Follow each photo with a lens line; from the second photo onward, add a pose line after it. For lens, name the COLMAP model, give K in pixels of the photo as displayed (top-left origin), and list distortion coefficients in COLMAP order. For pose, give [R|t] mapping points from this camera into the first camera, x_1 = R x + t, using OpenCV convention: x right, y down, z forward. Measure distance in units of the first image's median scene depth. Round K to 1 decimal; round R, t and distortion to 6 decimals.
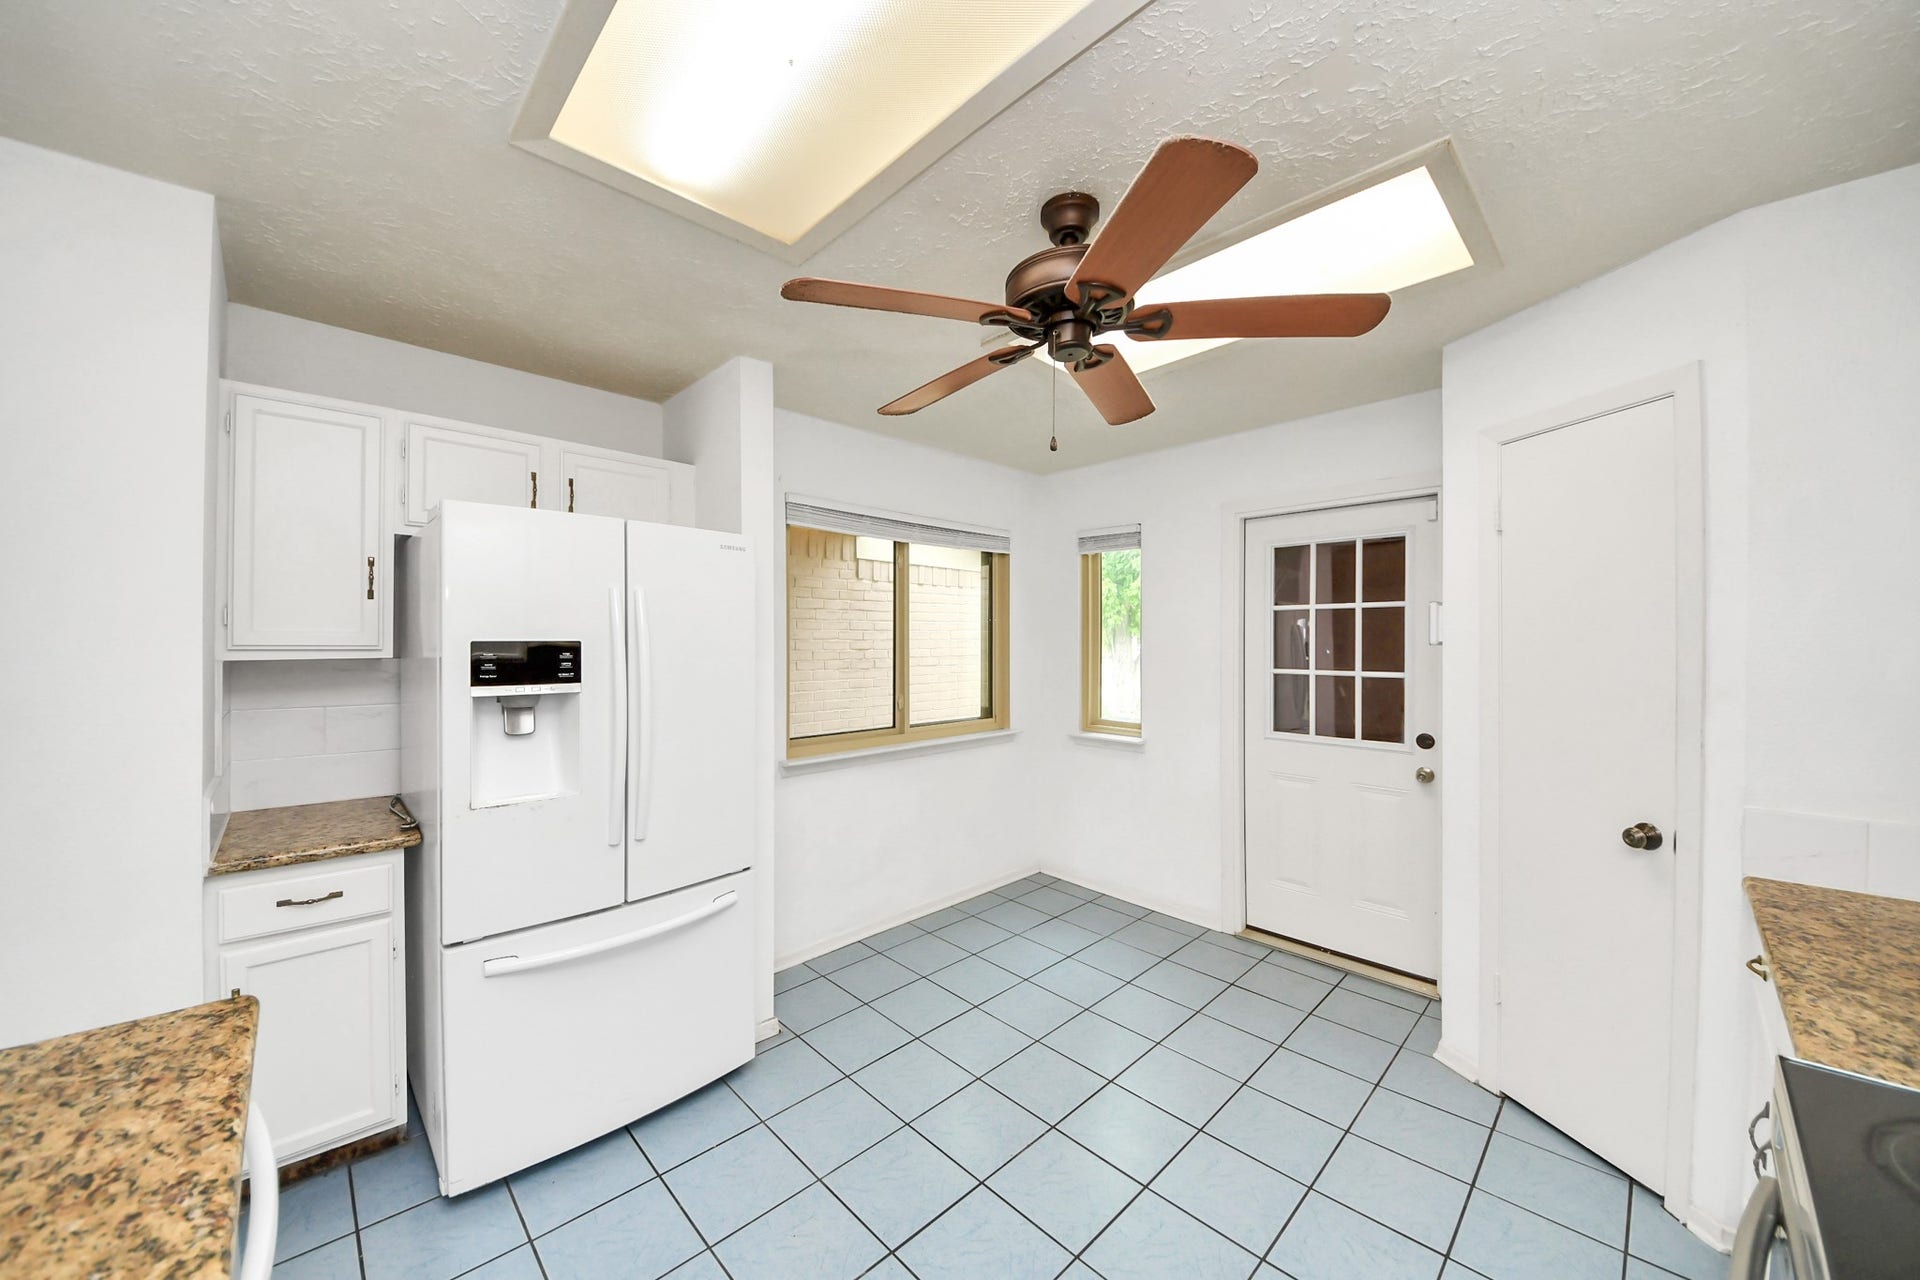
lens RADIAL K [[690.4, 0, 937.5], [0, 690.4, 641.0], [0, 0, 1]] dist [0.000327, -0.014962]
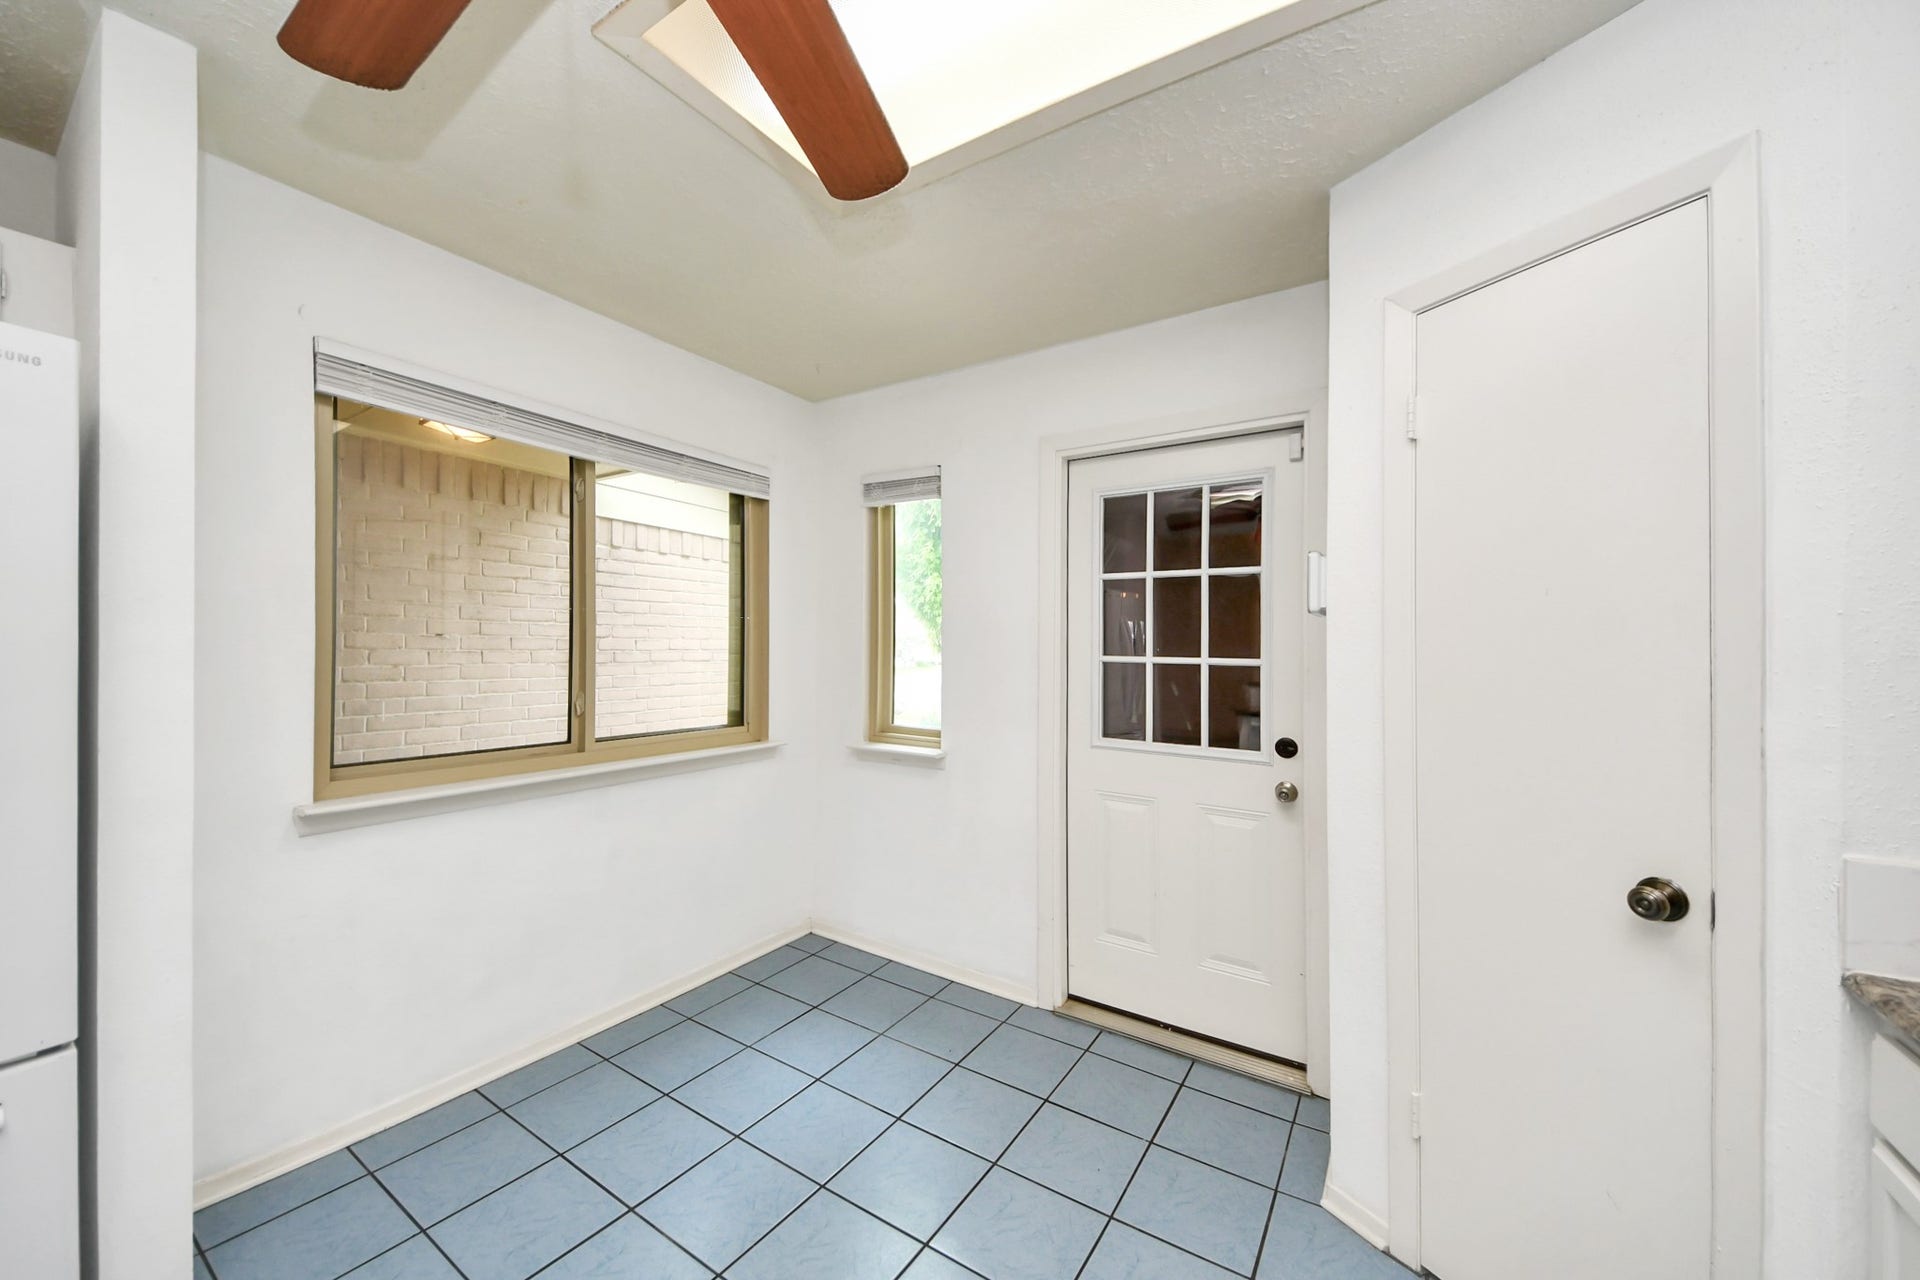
lens RADIAL K [[697.8, 0, 937.6], [0, 697.8, 640.0], [0, 0, 1]] dist [0.010355, -0.010713]
pose [[0.976277, 0.011692, 0.216210, 0.140718], [-0.008776, 0.999857, -0.014442, 0.035721], [-0.216348, 0.012202, 0.976240, 0.283339]]
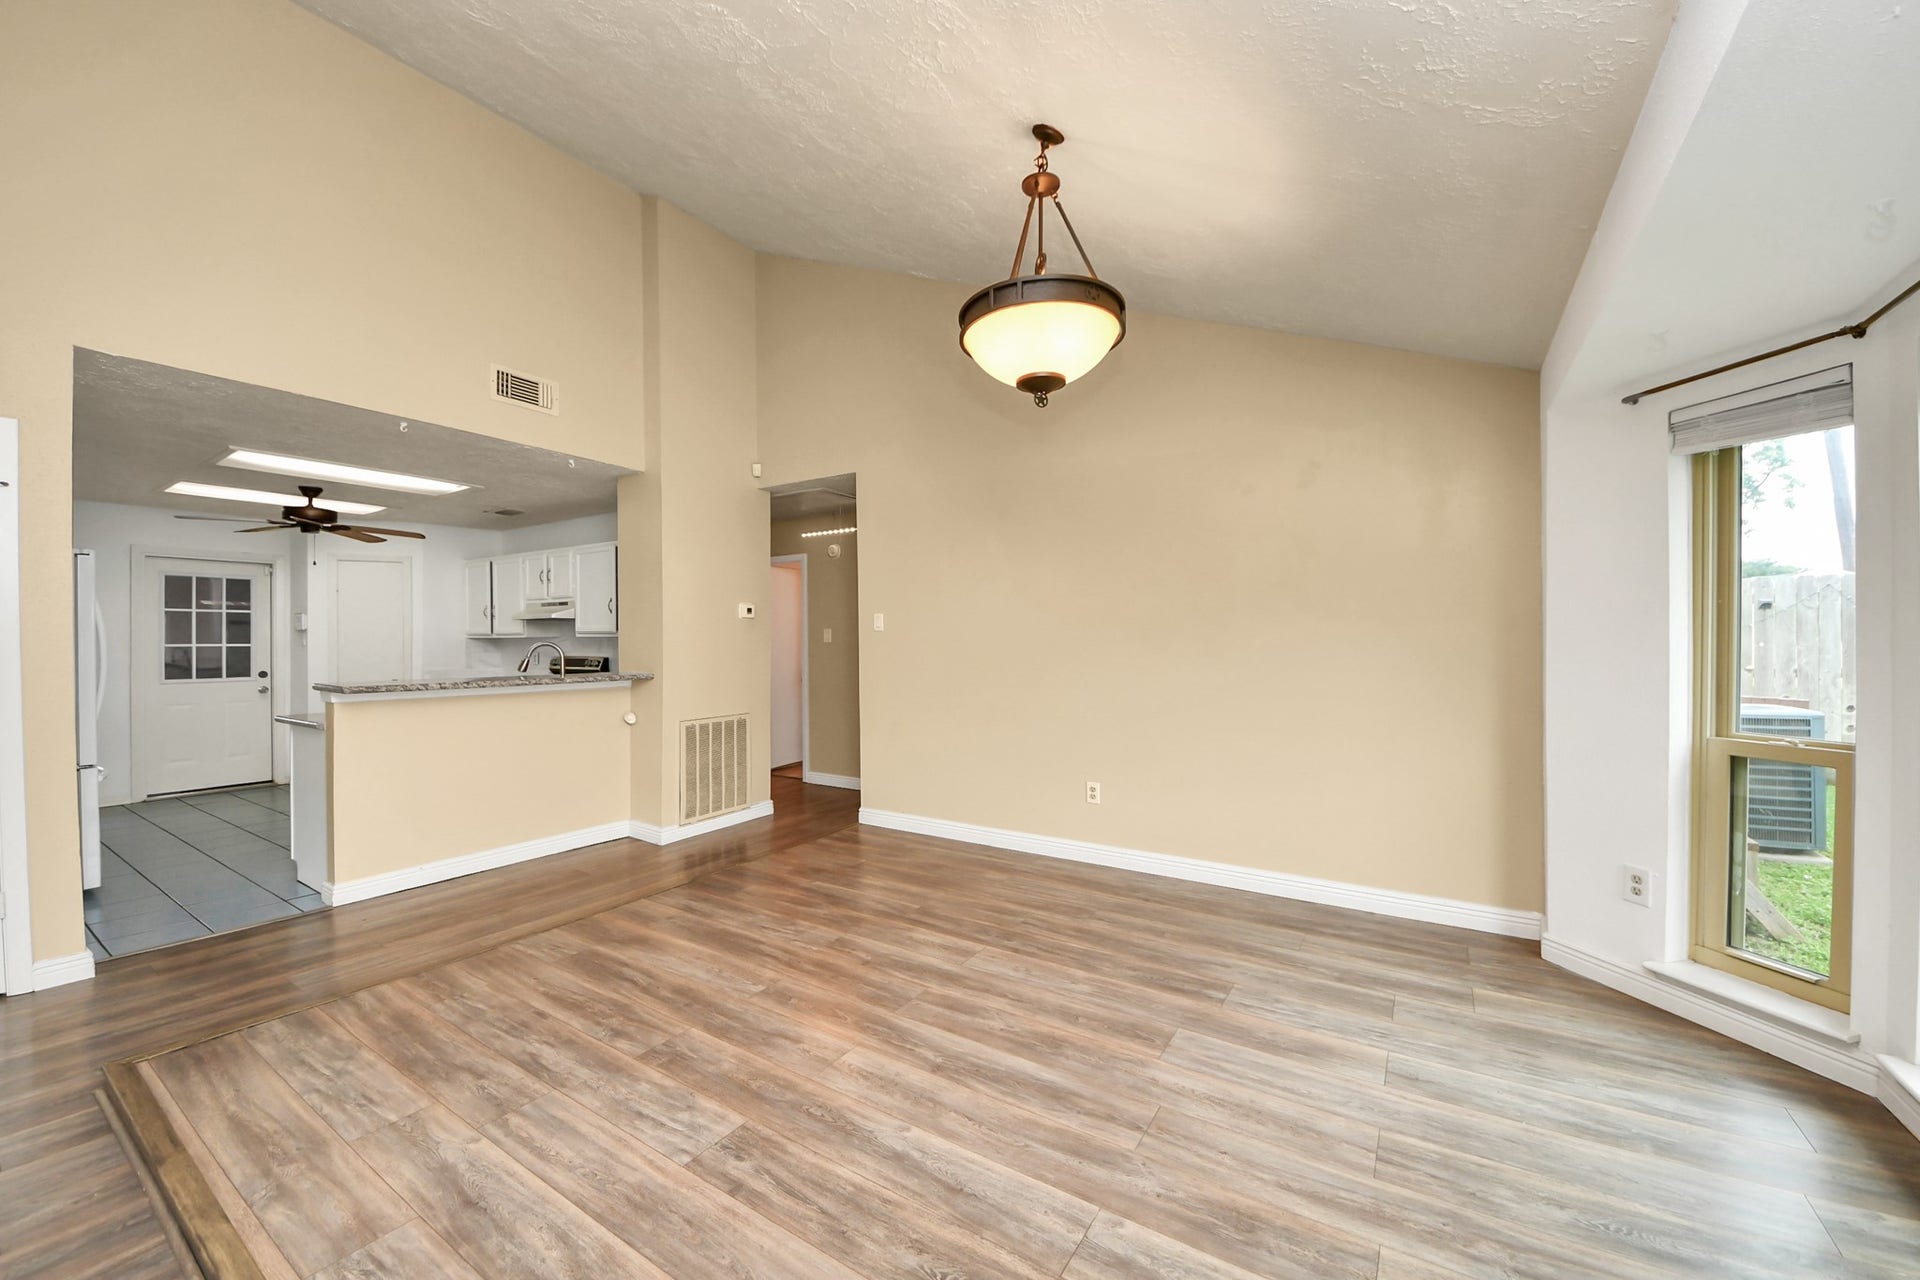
lens RADIAL K [[613.7, 0, 978.9], [0, 613.7, 633.6], [0, 0, 1]] dist [0.000561, -0.005752]
pose [[-0.315263, 0.006574, 0.948982, -1.661204], [0.006461, 0.999968, -0.004780, 0.034235], [-0.948982, 0.004625, -0.315295, -0.504702]]
